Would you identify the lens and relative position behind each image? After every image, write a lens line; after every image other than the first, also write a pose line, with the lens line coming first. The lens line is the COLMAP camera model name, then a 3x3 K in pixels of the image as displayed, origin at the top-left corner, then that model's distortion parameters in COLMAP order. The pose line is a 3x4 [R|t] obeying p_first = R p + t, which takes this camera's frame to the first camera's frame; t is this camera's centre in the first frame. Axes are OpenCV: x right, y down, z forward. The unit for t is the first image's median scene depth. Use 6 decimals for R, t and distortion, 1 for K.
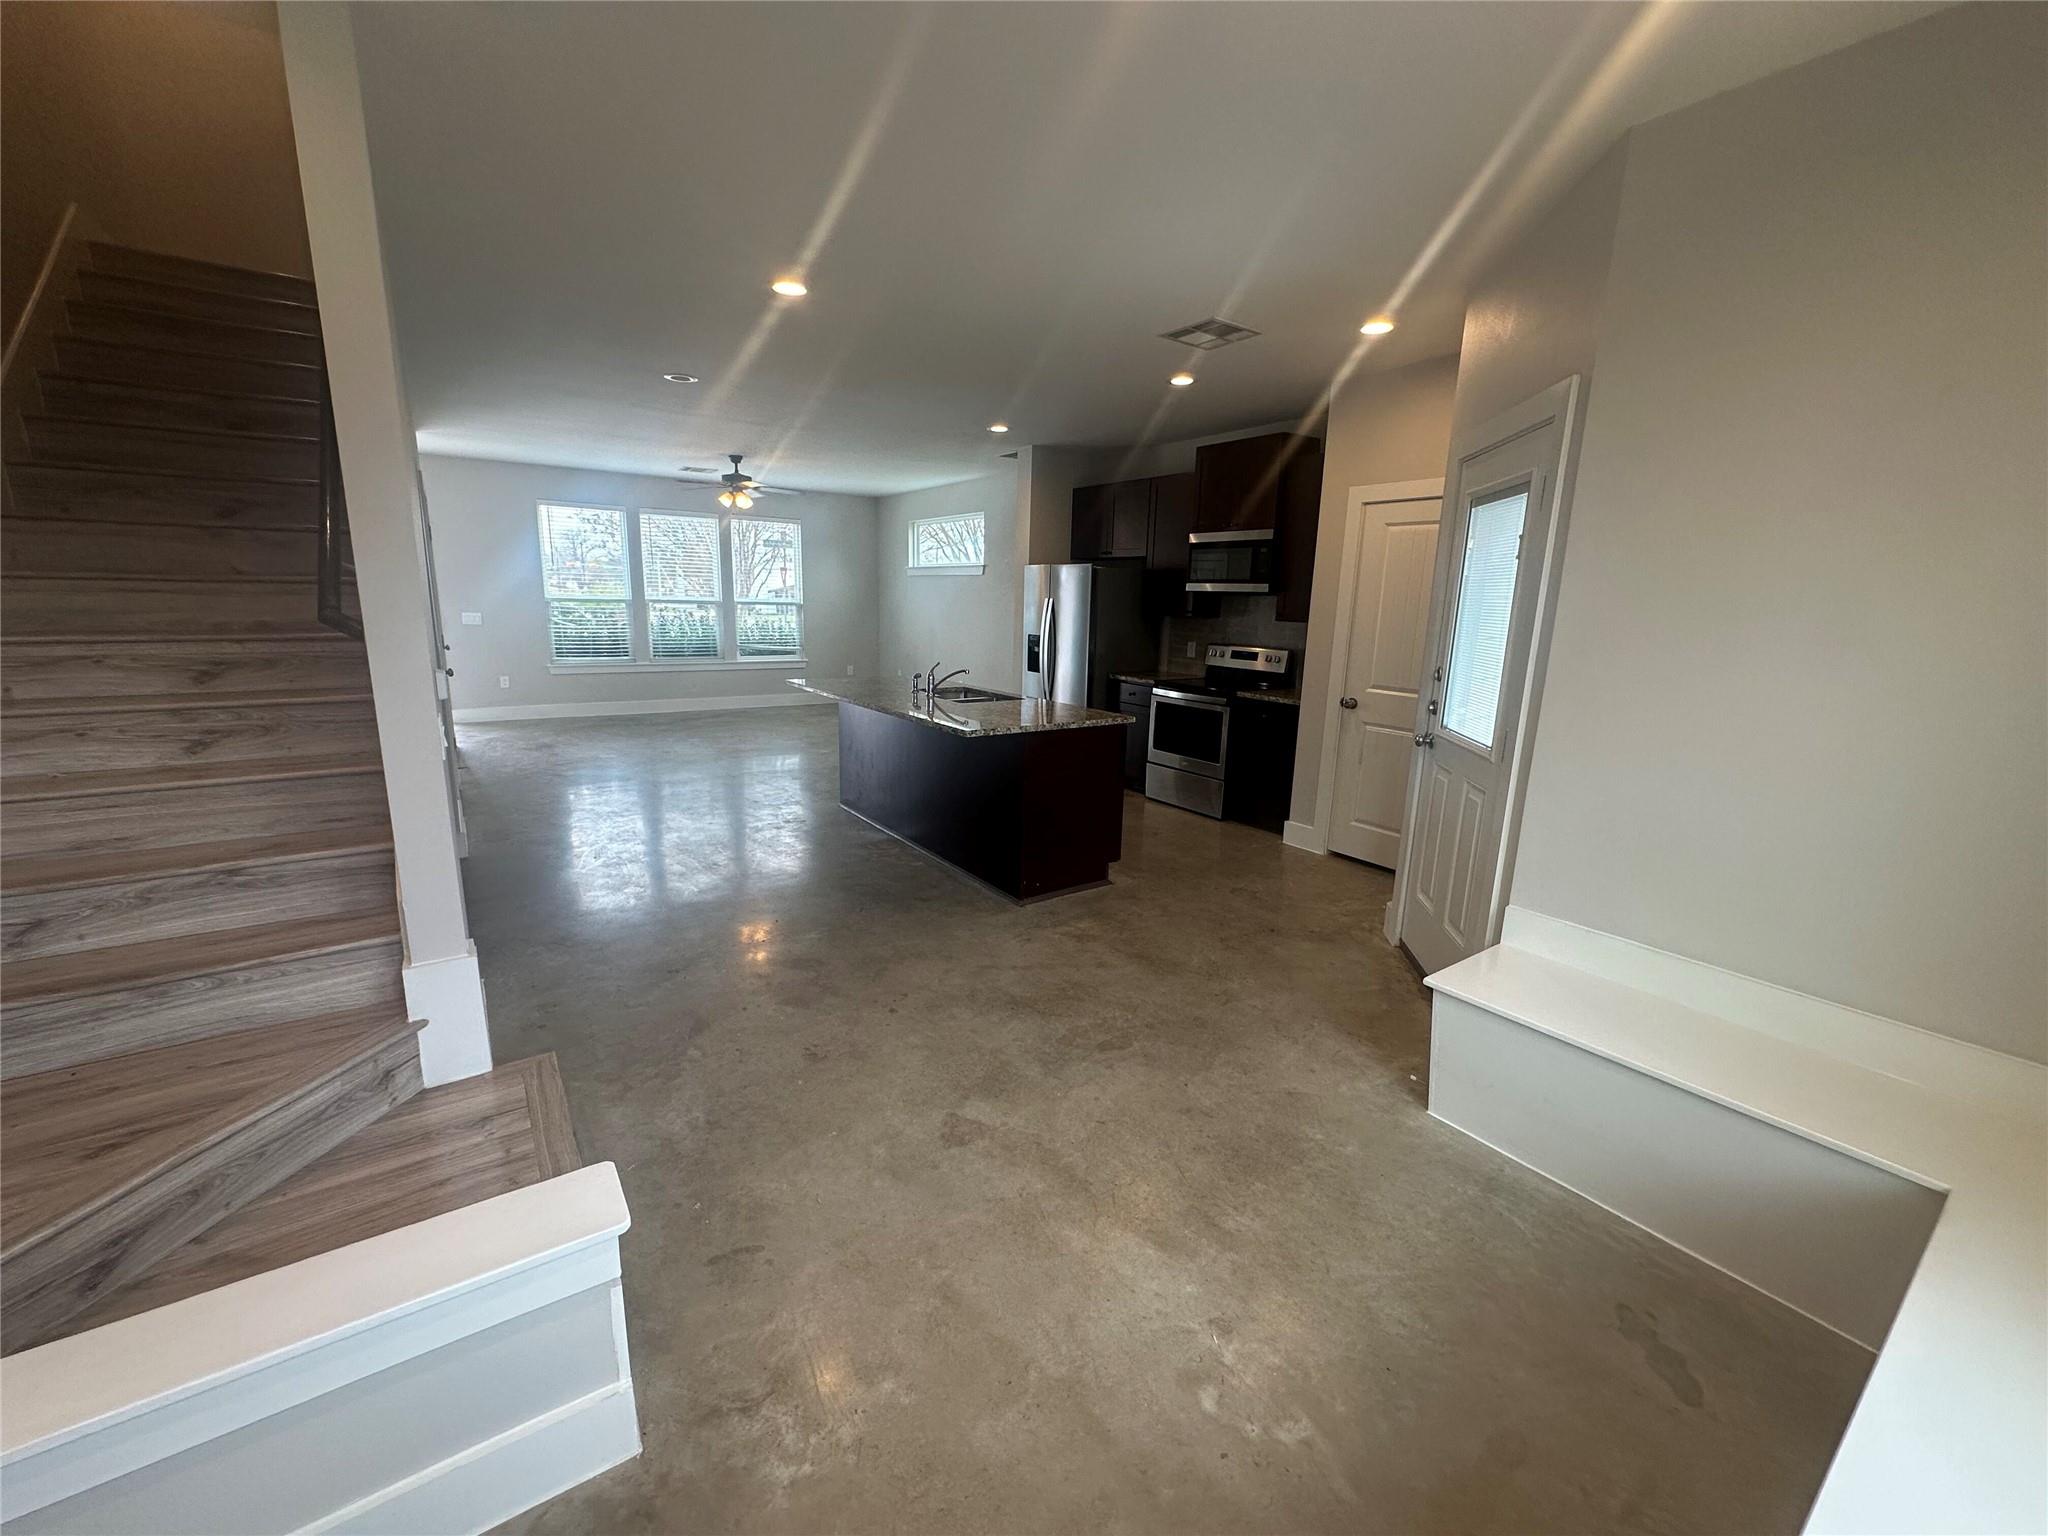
lens RADIAL K [[819.6, 0, 1018.9], [0, 819.6, 767.0], [0, 0, 1]] dist [-0.006165, -0.000042]
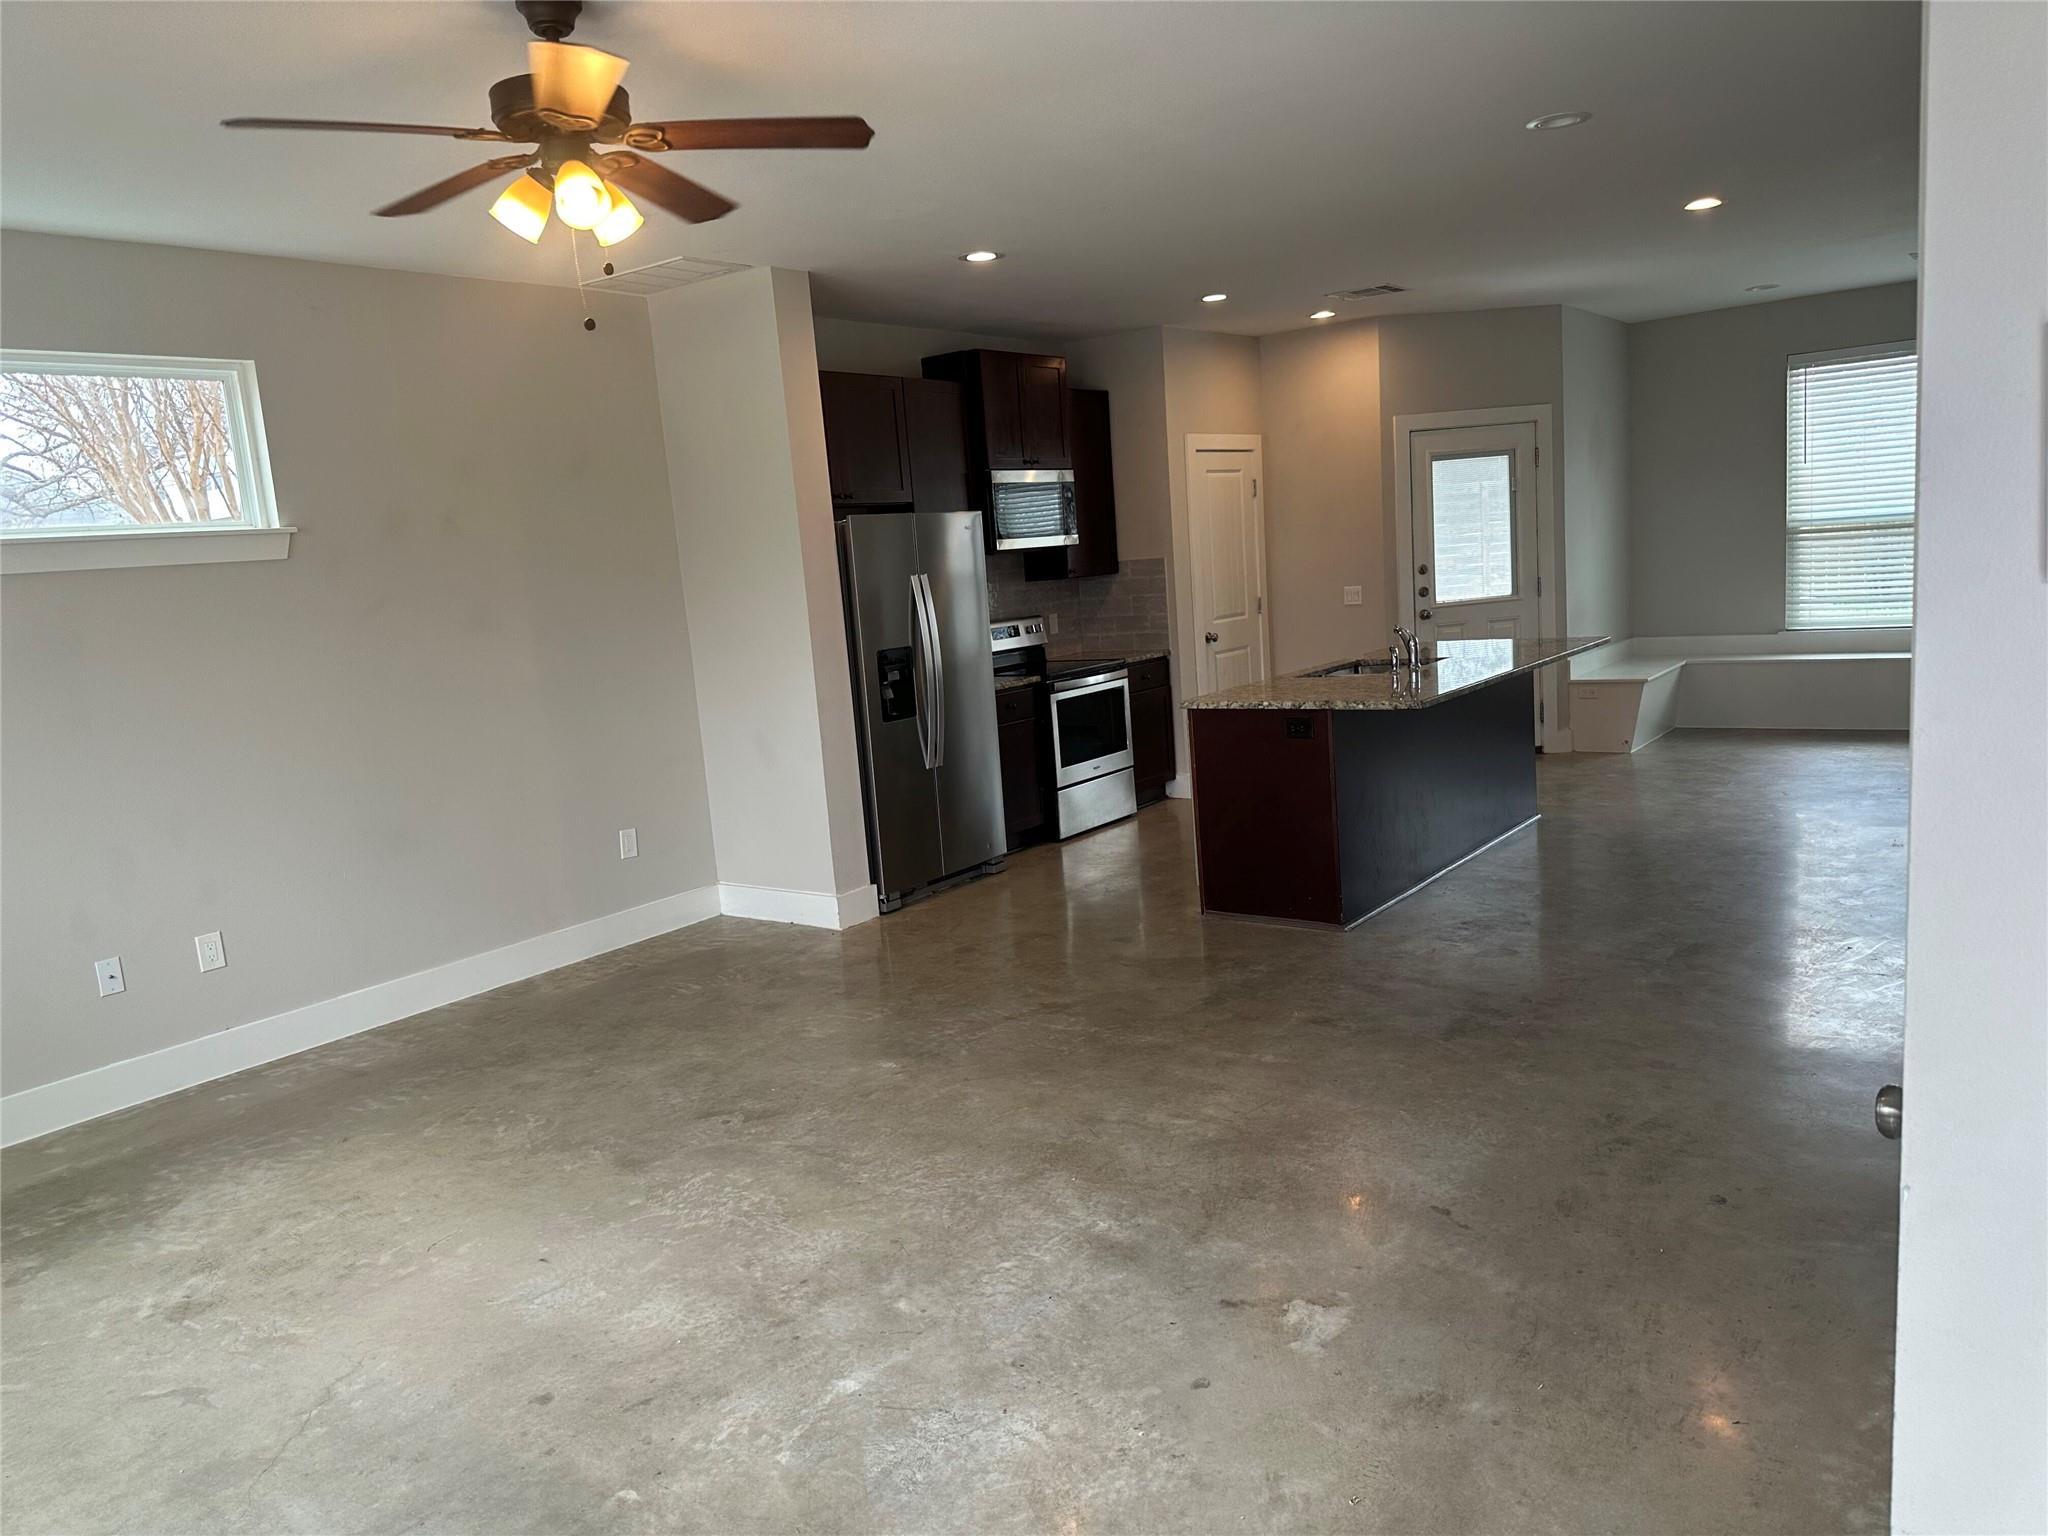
lens RADIAL K [[1428.0, 0, 1037.0], [0, 1428.0, 766.8], [0, 0, 1]] dist [0.020391, -0.031263]
pose [[-0.305086, -0.145391, 0.941161, -1.099371], [0.267679, 0.935343, 0.231263, -0.351653], [-0.913931, 0.322484, -0.246442, 1.481106]]
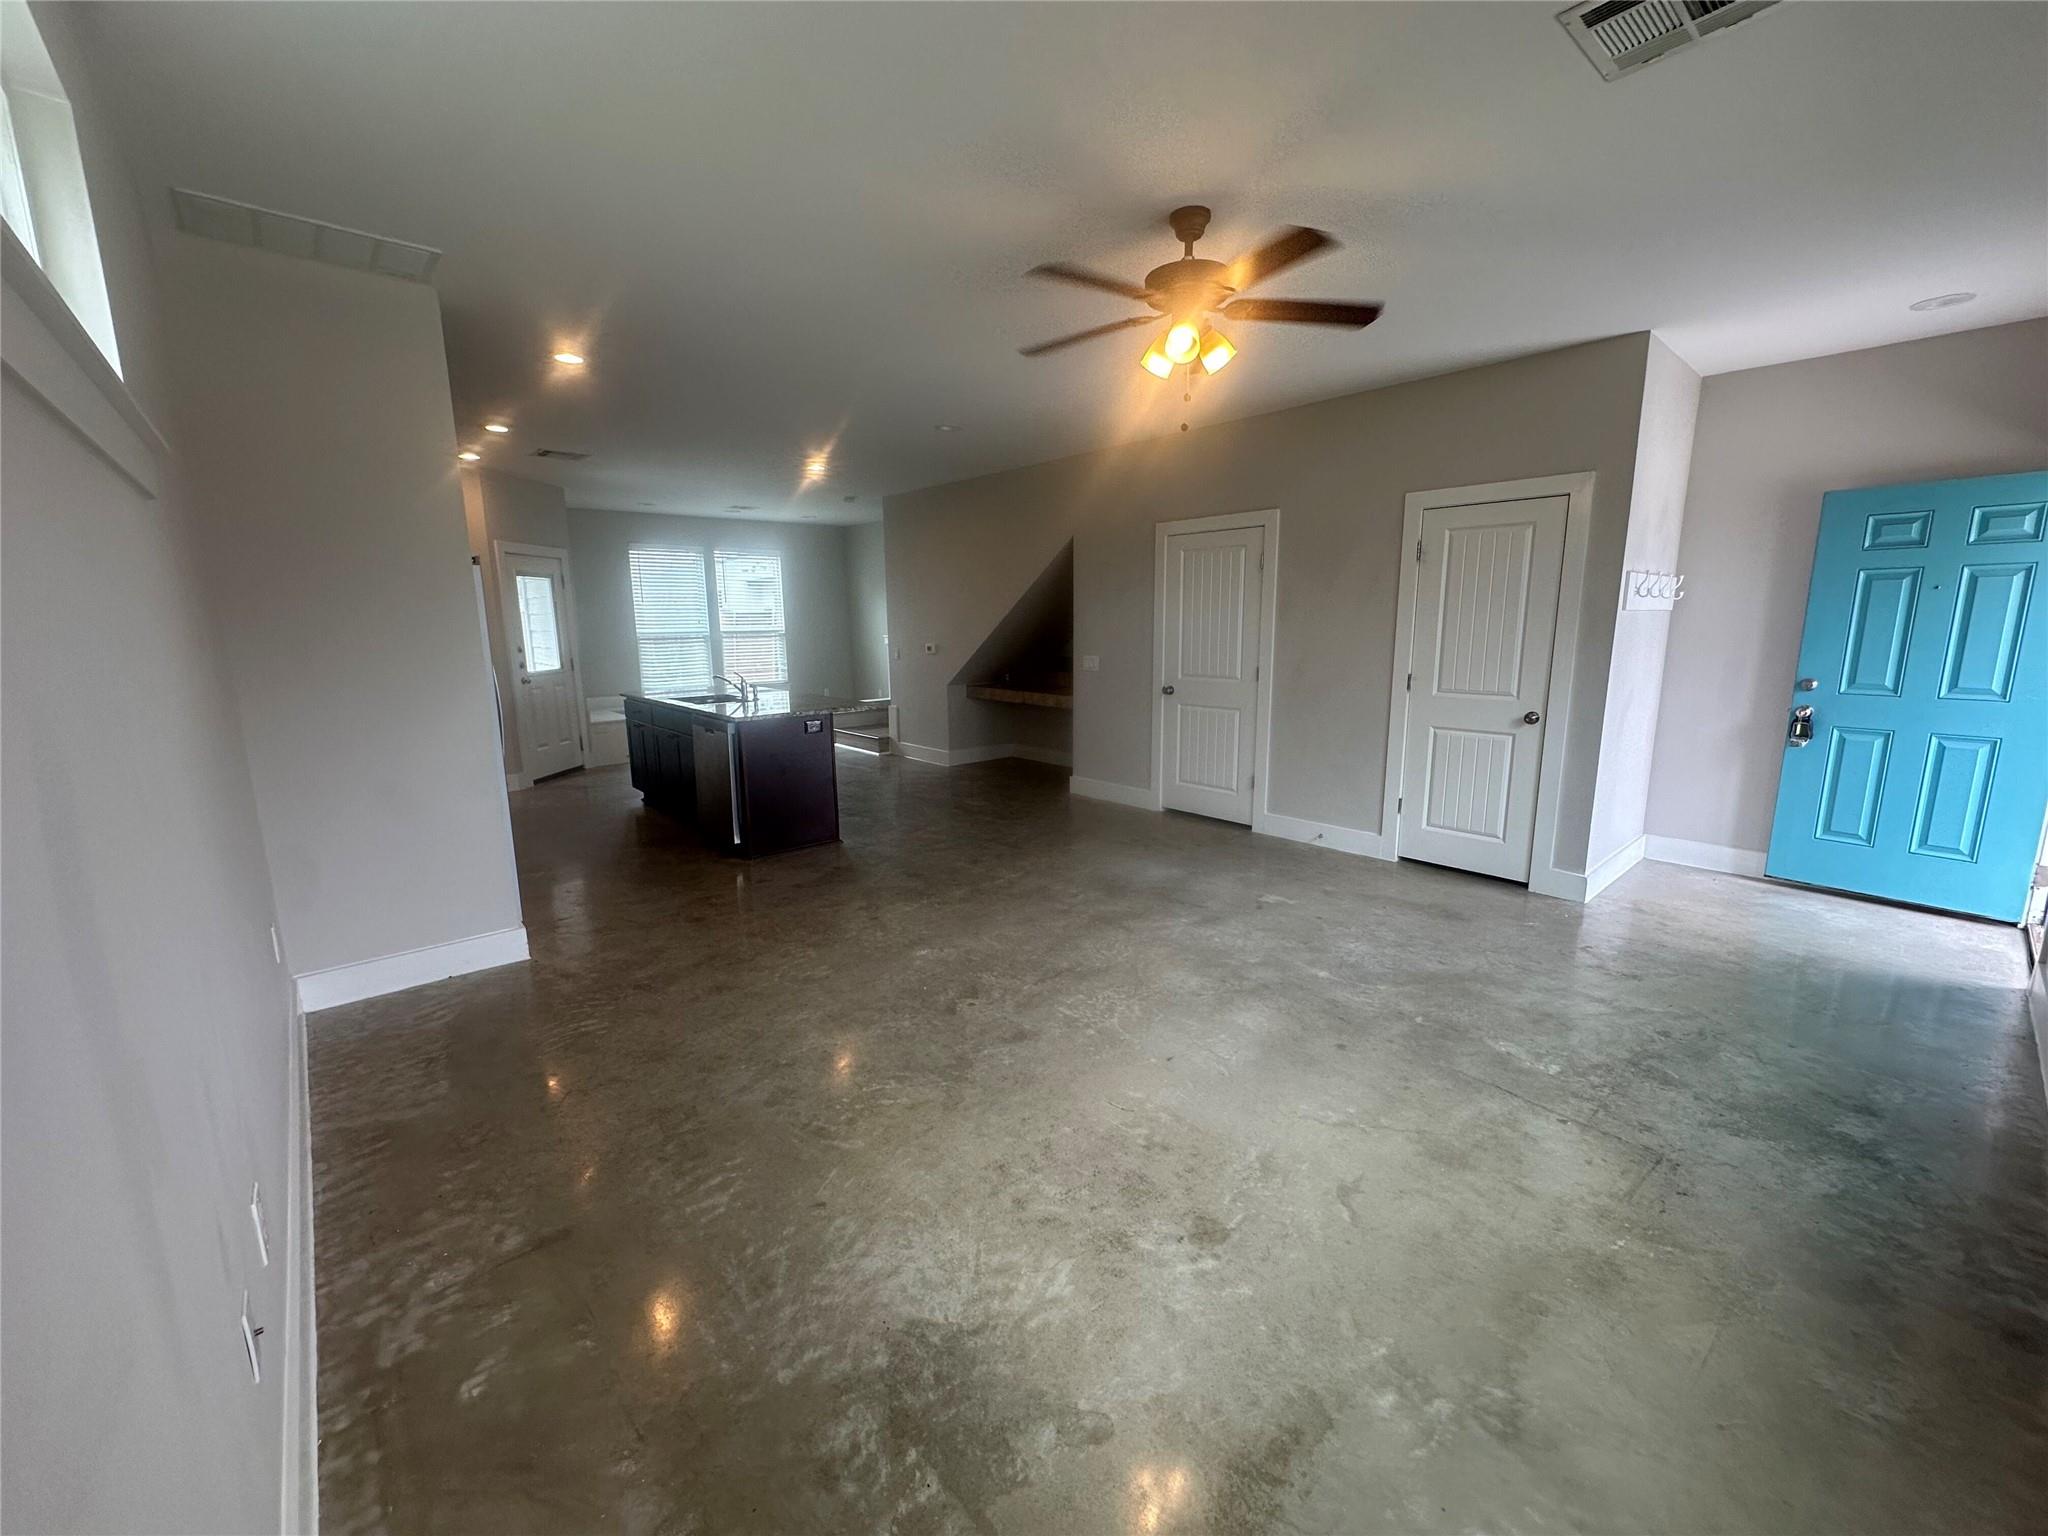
lens RADIAL K [[819.6, 0, 1030.0], [0, 819.6, 761.7], [0, 0, 1]] dist [-0.006165, -0.000042]
pose [[-0.994644, 0.007352, -0.103103, -0.356898], [-0.031714, 0.927652, 0.372097, -0.418576], [0.098380, 0.373374, -0.922450, 1.972381]]
